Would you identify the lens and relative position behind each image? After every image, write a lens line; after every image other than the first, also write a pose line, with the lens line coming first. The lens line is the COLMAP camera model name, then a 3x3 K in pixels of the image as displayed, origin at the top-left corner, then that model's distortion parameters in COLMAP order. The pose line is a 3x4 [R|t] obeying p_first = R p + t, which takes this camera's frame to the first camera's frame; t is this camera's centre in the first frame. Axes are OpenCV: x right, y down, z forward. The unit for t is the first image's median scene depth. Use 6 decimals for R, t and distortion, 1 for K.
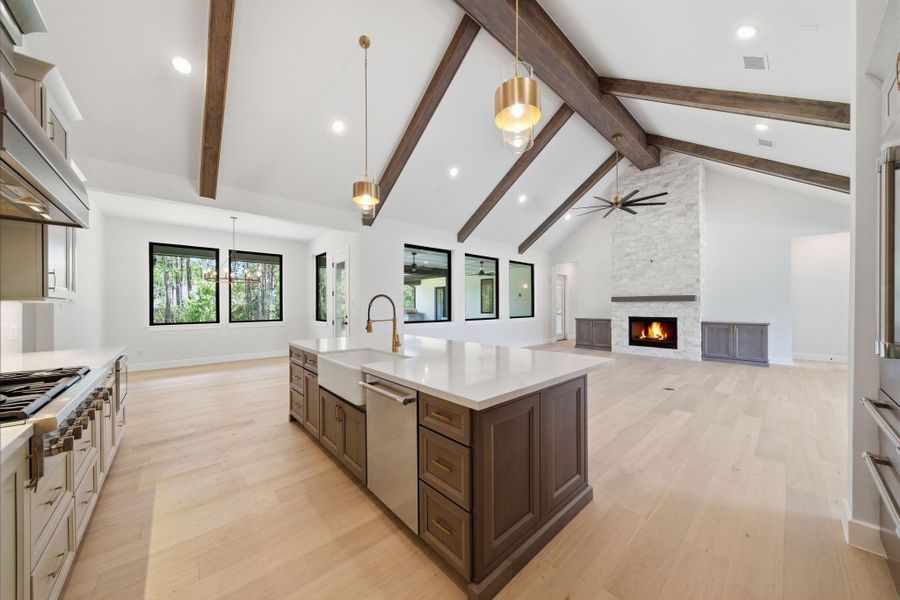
lens RADIAL K [[306.4, 0, 449.5], [0, 306.4, 304.9], [0, 0, 1]] dist [0.000341, 0.000019]
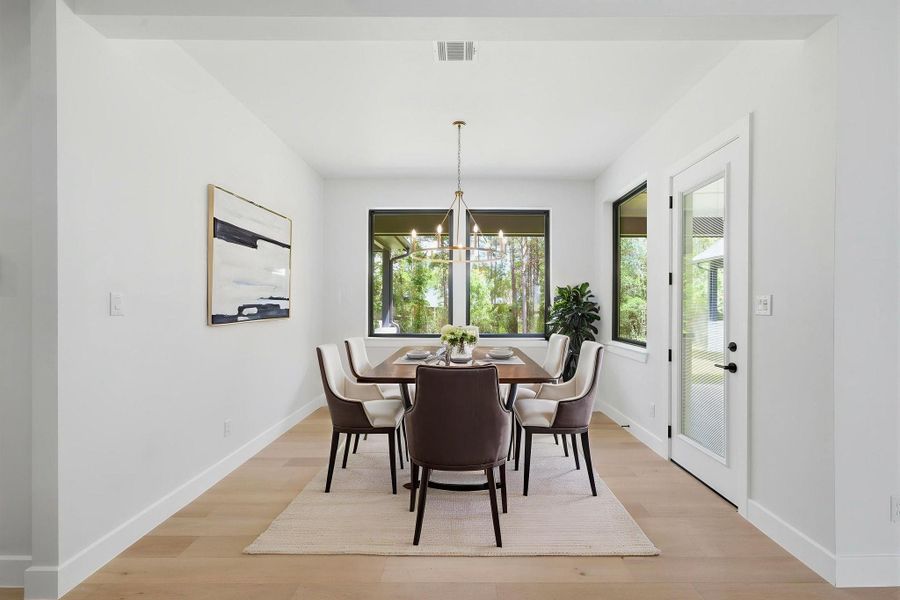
lens RADIAL K [[355.6, 0, 469.4], [0, 355.6, 302.7], [0, 0, 1]] dist [-0.018612, 0.015718]
pose [[0.753664, 0.001975, -0.657257, -0.242104], [-0.005934, 0.999975, -0.003799, -0.001531], [0.657233, 0.006764, 0.753657, 0.441839]]
